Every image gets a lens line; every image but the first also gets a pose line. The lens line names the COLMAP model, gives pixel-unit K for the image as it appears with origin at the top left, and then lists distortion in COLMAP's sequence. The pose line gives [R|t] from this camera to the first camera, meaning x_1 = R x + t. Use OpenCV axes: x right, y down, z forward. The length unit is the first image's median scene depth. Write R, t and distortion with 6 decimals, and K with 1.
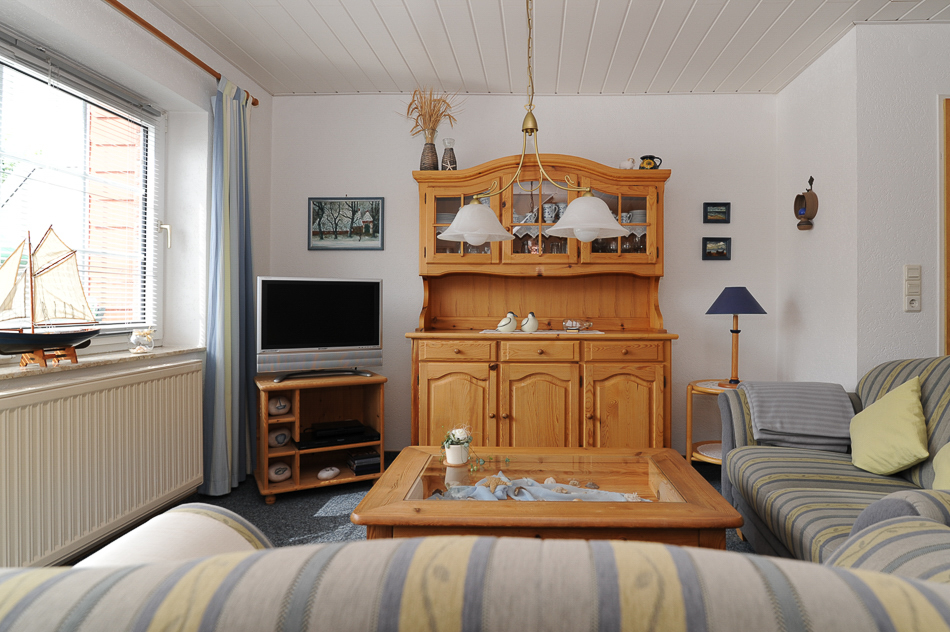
lens RADIAL K [[555.4, 0, 504.4], [0, 555.4, 307.6], [0, 0, 1]] dist [-0.003531, -0.000062]
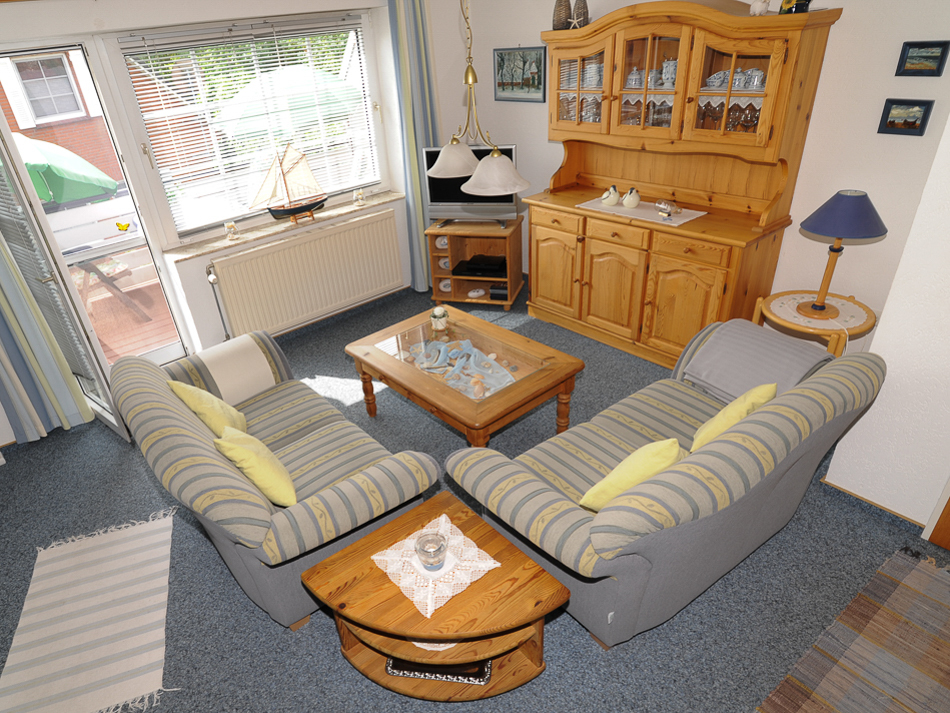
lens RADIAL K [[590.8, 0, 420.3], [0, 590.8, 390.4], [0, 0, 1]] dist [-0.010106, 0.002515]
pose [[0.635186, 0.353411, -0.686761, 0.665900], [0.086435, 0.851061, 0.517904, -0.264880], [0.767508, -0.388325, 0.510035, 0.026011]]
